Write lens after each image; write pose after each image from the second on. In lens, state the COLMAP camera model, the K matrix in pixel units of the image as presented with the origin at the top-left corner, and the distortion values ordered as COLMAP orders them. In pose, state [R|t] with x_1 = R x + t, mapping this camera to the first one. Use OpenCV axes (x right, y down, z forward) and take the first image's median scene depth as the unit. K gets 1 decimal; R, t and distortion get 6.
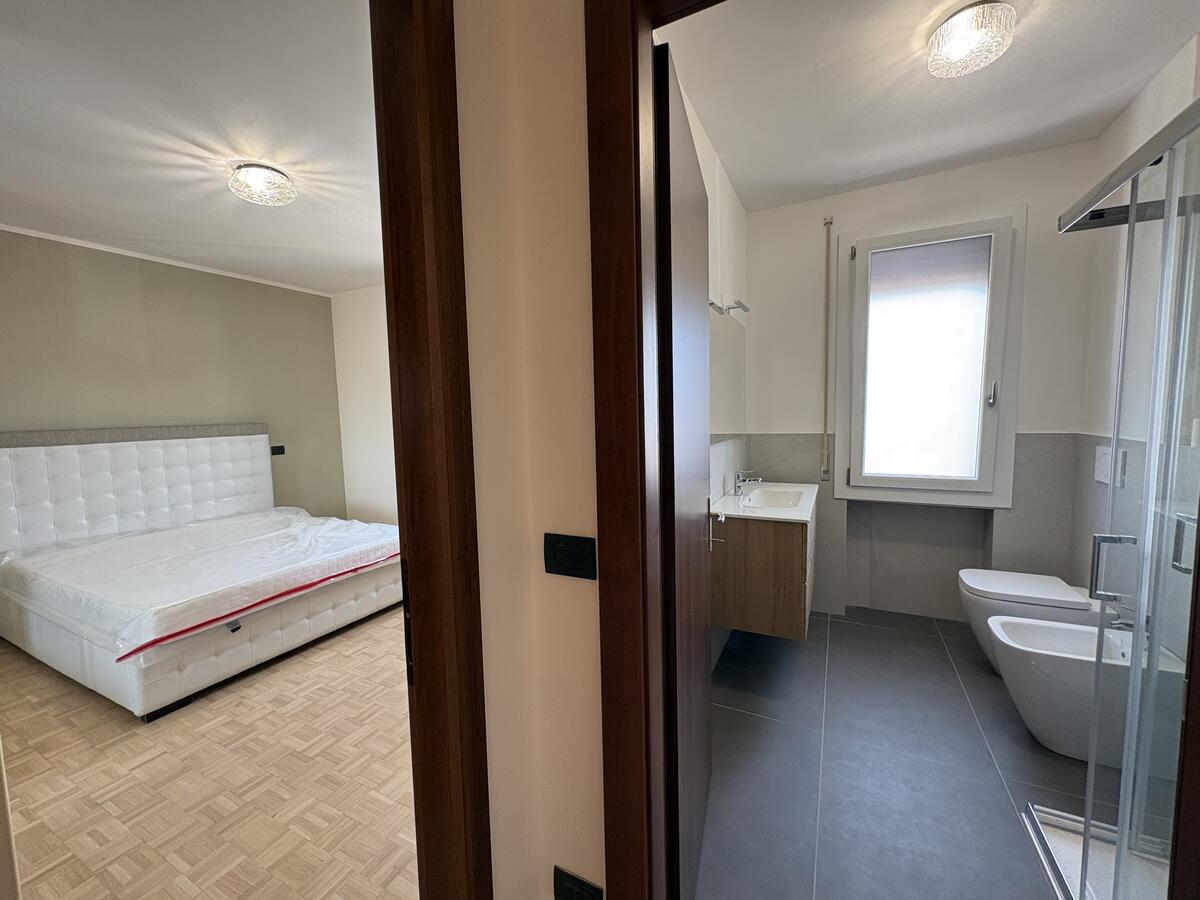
lens RADIAL K [[477.0, 0, 601.4], [0, 477.0, 450.6], [0, 0, 1]] dist [-0.000839, -0.000182]
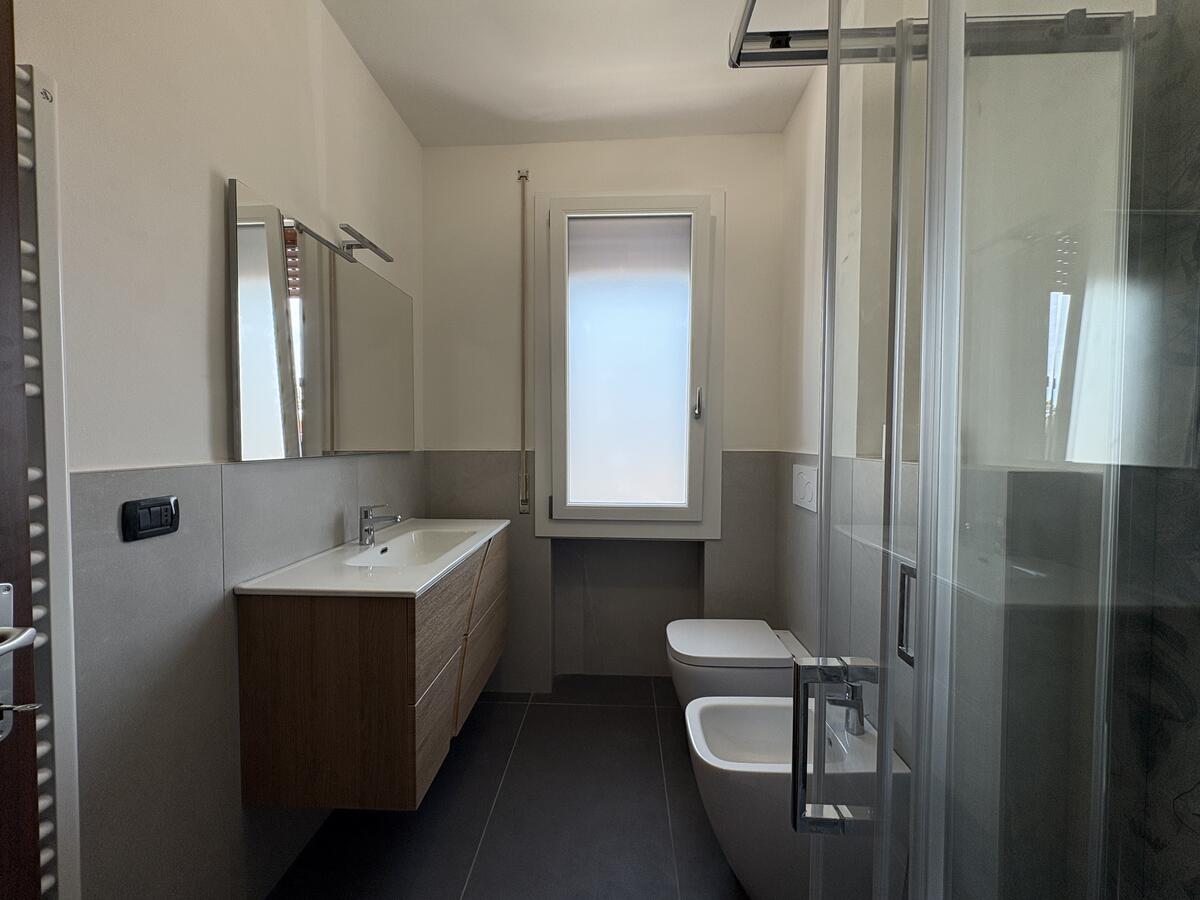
lens RADIAL K [[477.0, 0, 600.5], [0, 477.0, 451.0], [0, 0, 1]] dist [-0.000839, -0.000182]
pose [[0.913126, 0.016631, 0.407339, 0.314851], [0.009234, 0.998068, -0.061447, 0.013419], [-0.407573, 0.059870, 0.911208, 0.302803]]
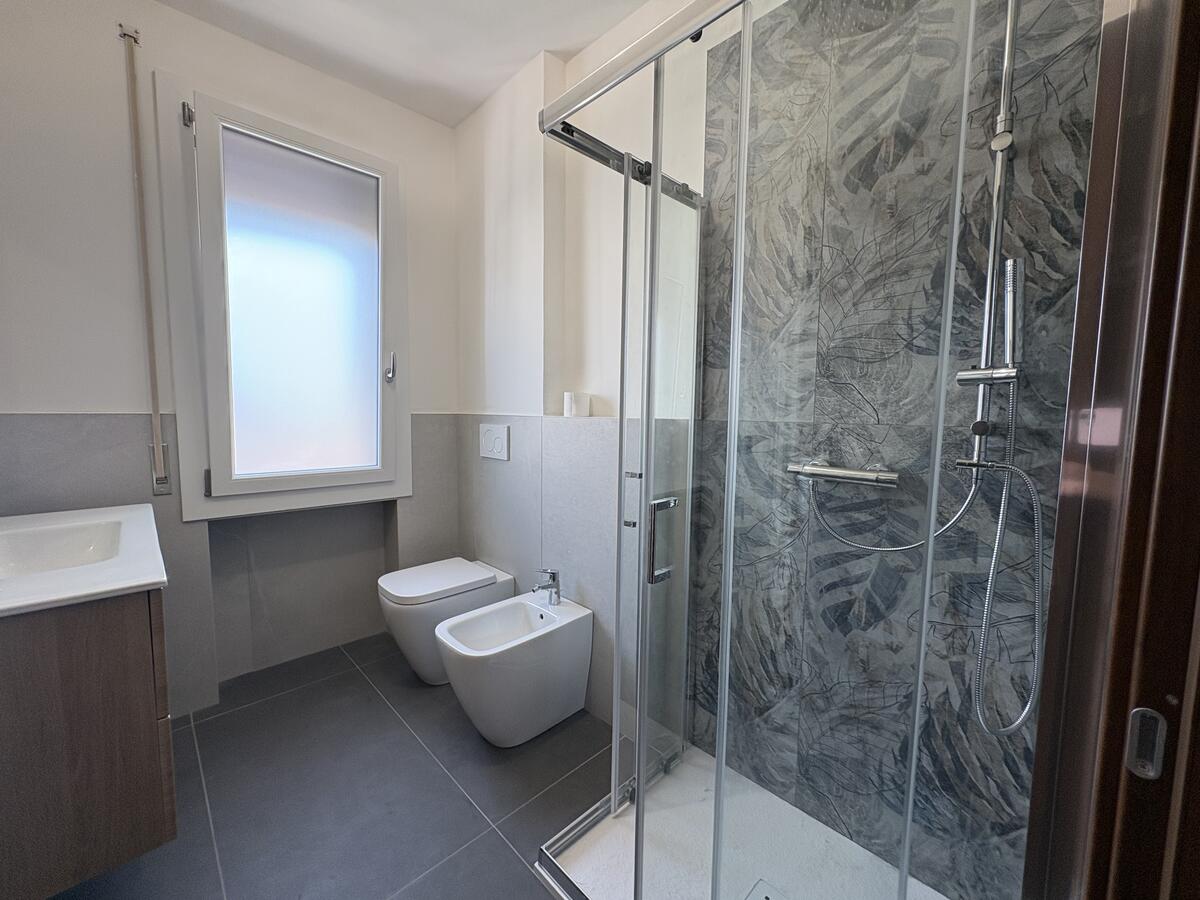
lens RADIAL K [[477.0, 0, 599.1], [0, 477.0, 451.6], [0, 0, 1]] dist [-0.000839, -0.000182]
pose [[0.328587, -0.053579, 0.942953, 0.114767], [0.061613, 0.997479, 0.035207, 0.025774], [-0.942462, 0.046529, 0.331060, 0.351154]]
